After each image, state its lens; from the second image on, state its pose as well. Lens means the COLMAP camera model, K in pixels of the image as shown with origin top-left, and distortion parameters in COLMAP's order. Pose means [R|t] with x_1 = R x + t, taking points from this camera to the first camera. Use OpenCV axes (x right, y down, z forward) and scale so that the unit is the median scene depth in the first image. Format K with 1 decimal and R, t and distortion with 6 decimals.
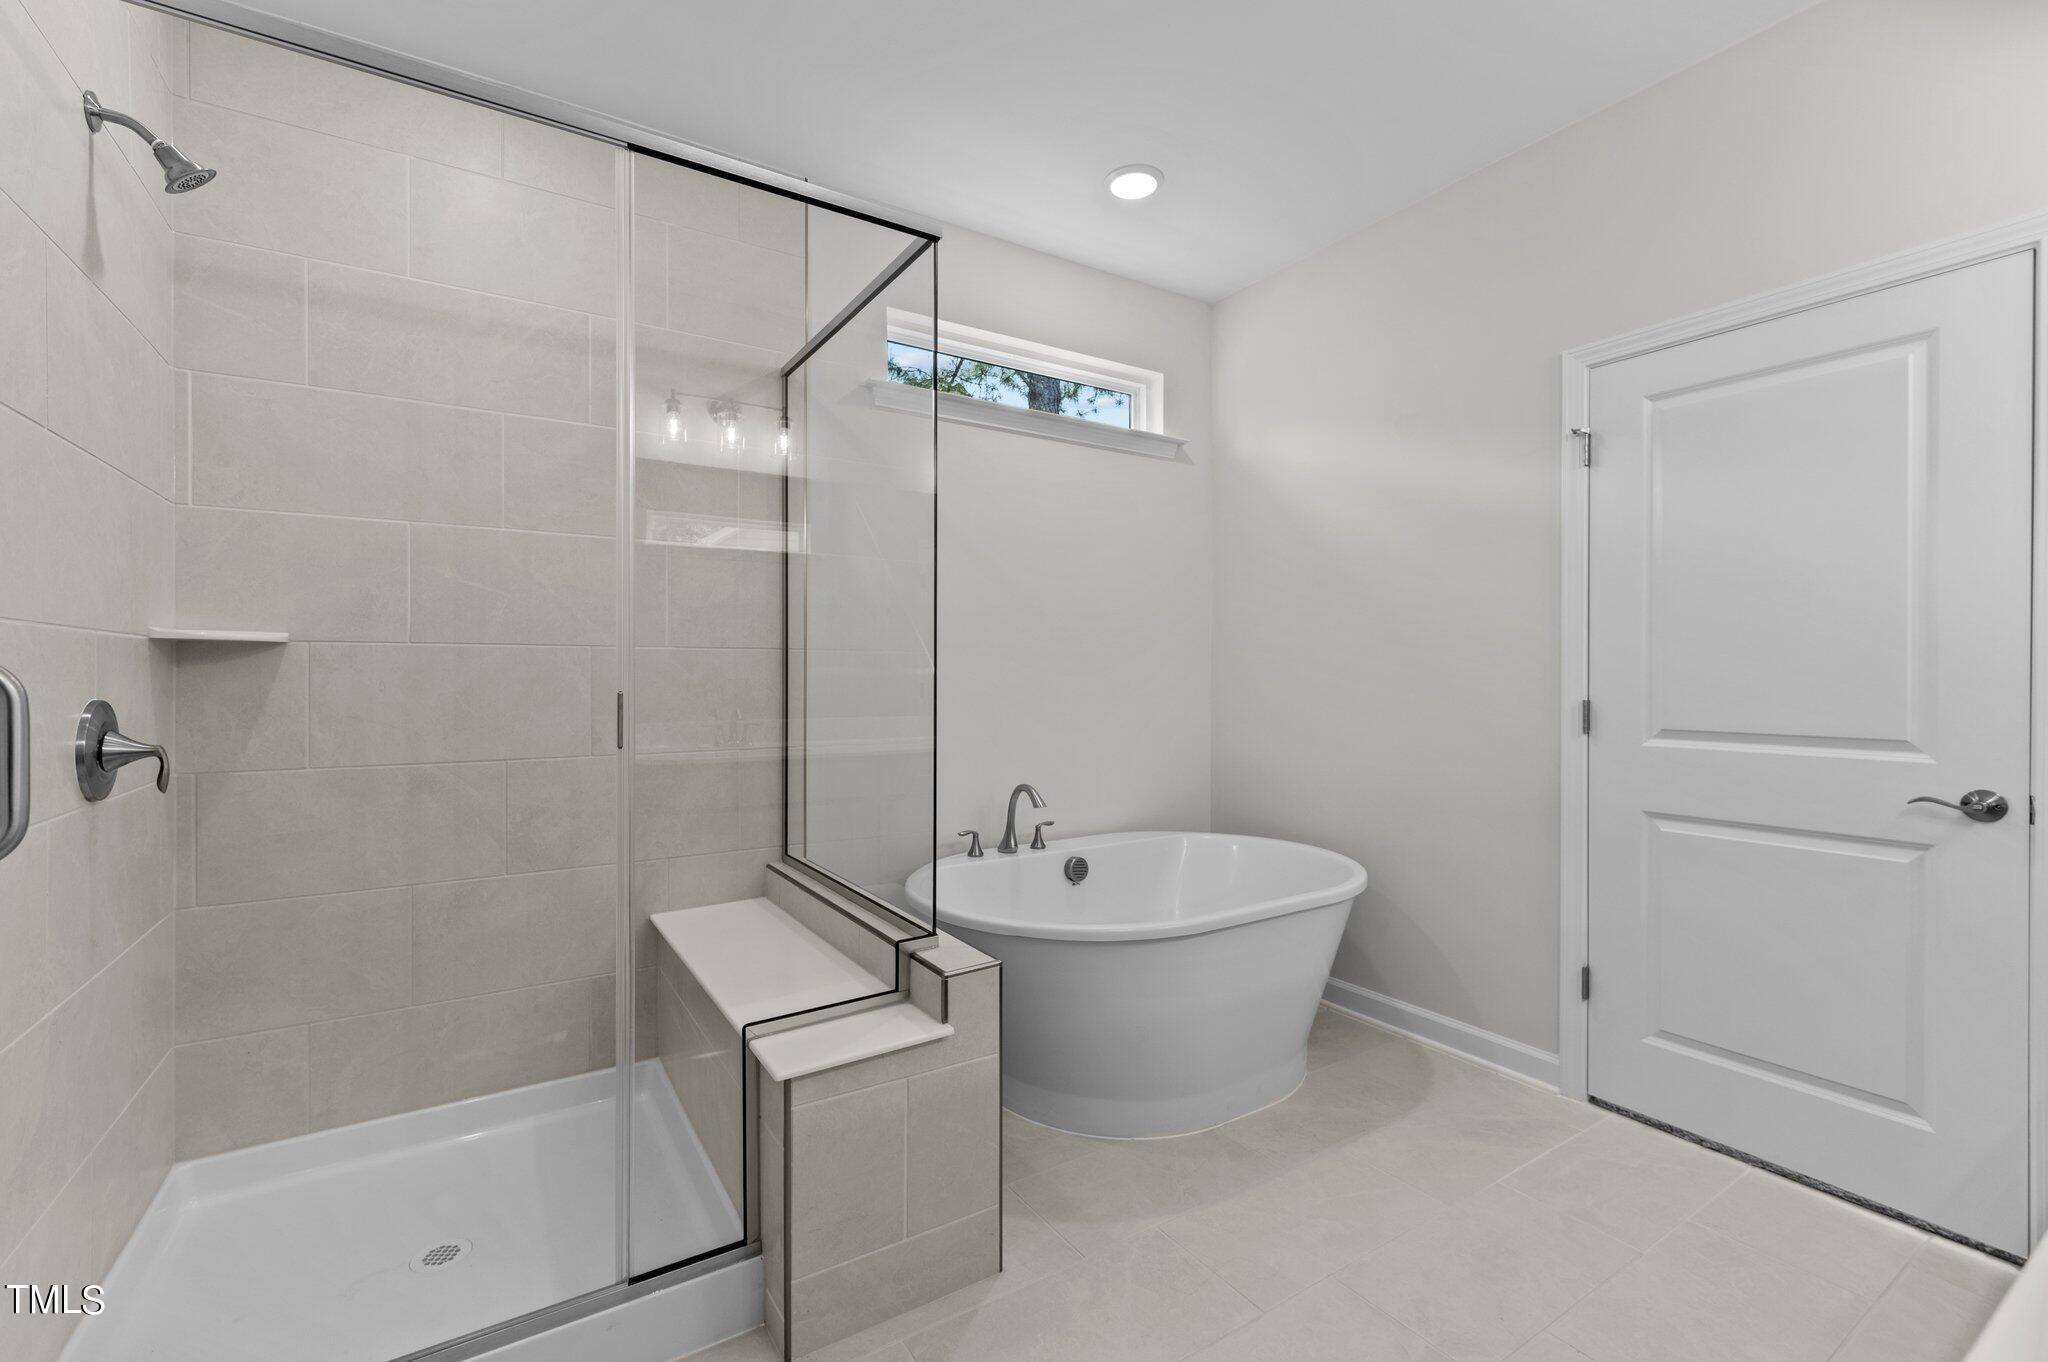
lens RADIAL K [[884.0, 0, 982.6], [0, 884.0, 679.6], [0, 0, 1]] dist [0.003573, 0.000602]
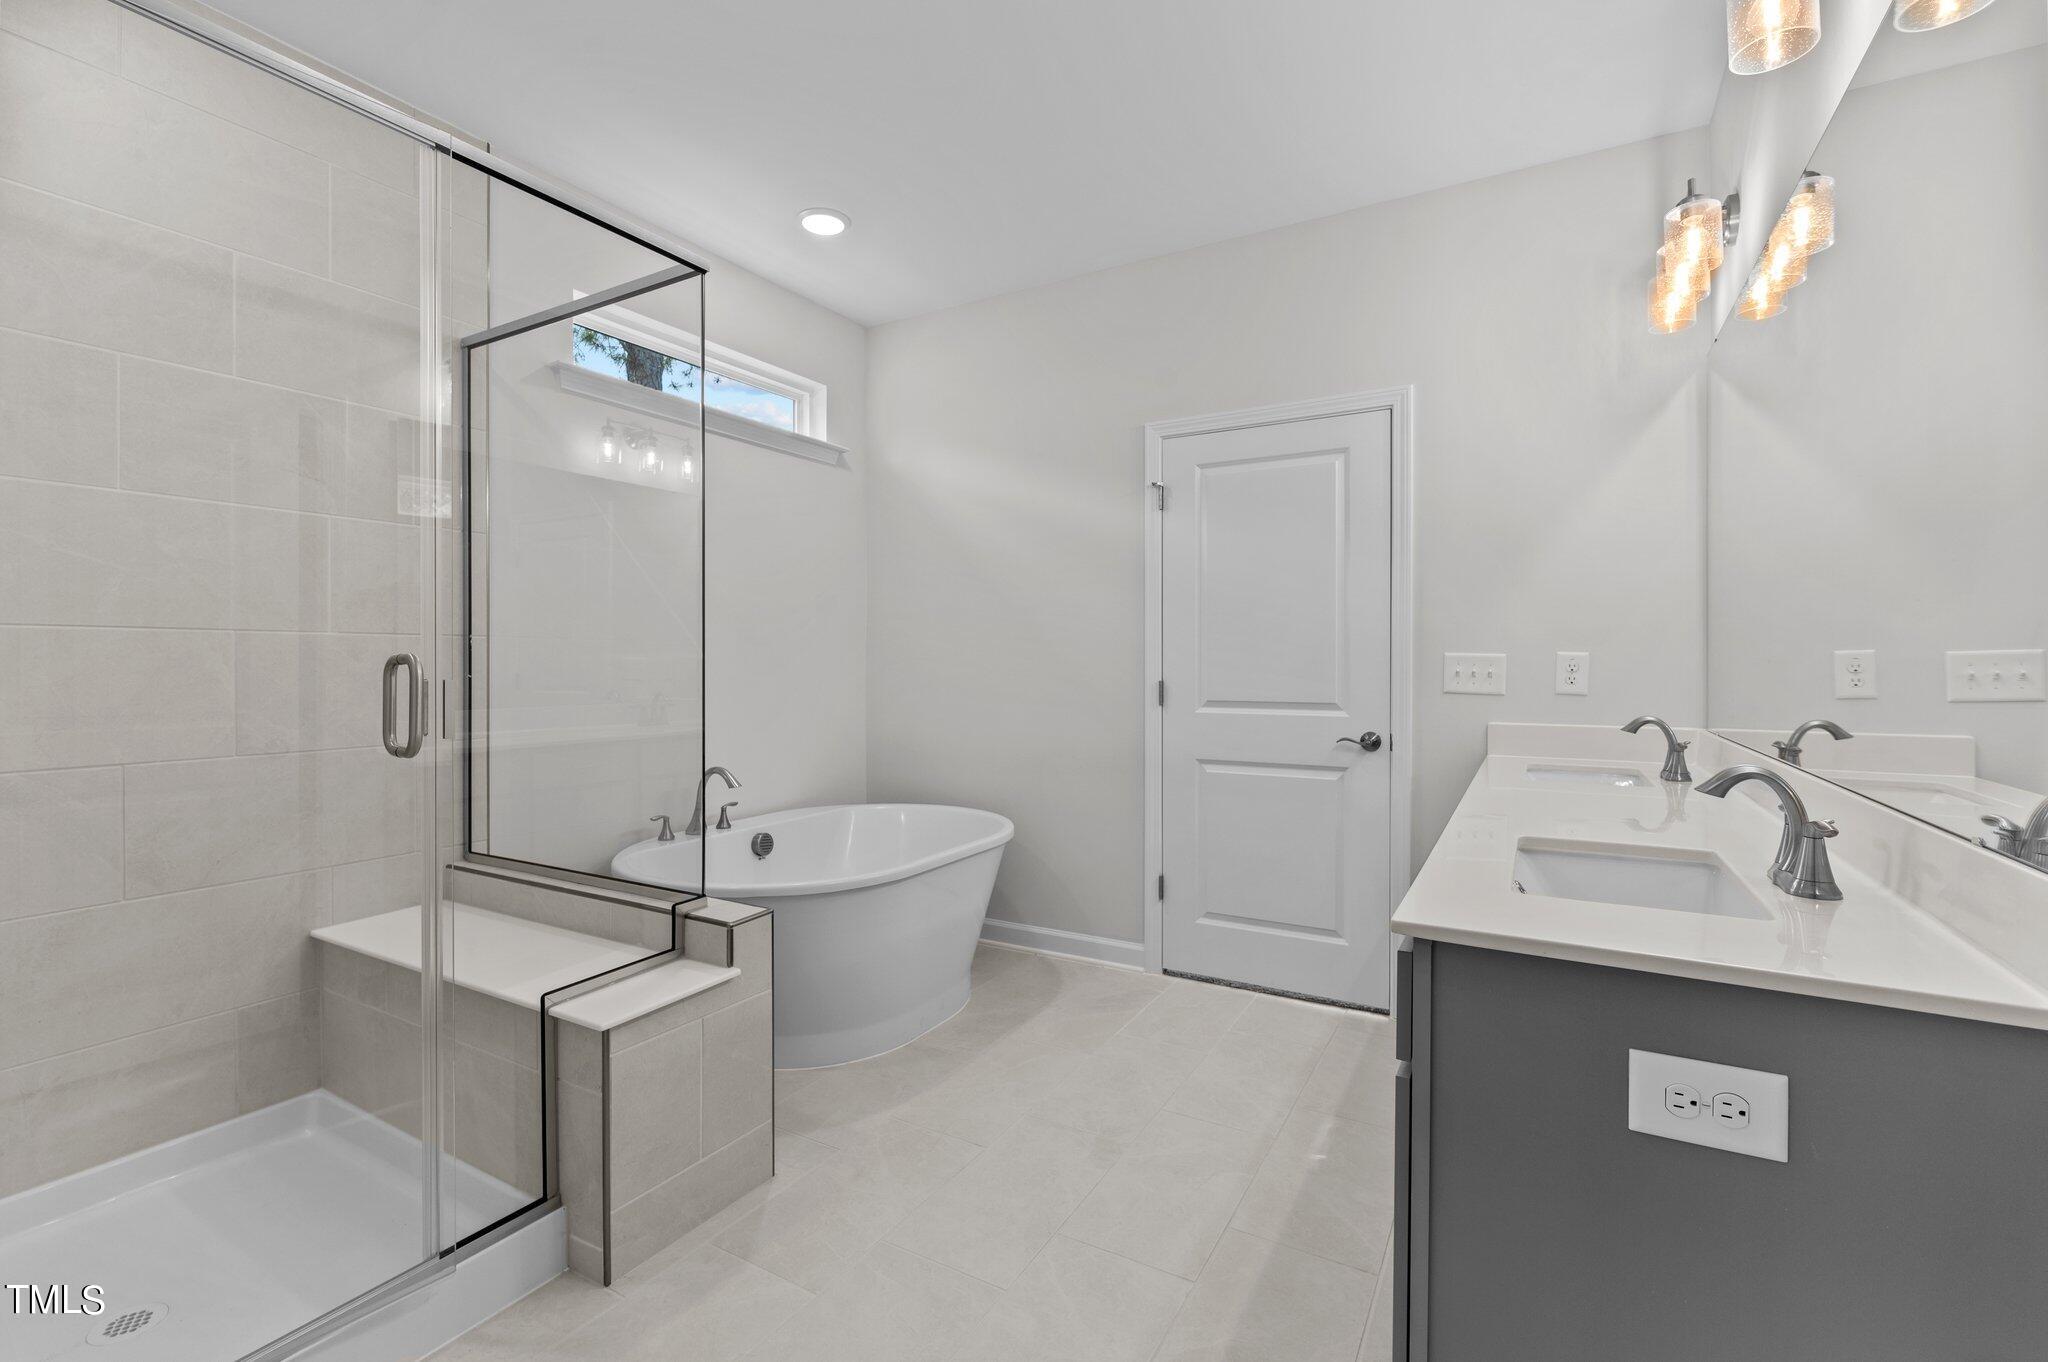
lens RADIAL K [[896.9, 0, 986.4], [0, 896.9, 670.4], [0, 0, 1]] dist [0.000808, 0.000282]
pose [[0.898050, -0.004864, 0.439866, -0.177403], [0.003743, 0.999987, 0.003418, 0.001388], [-0.439877, -0.001423, 0.898057, -0.130956]]
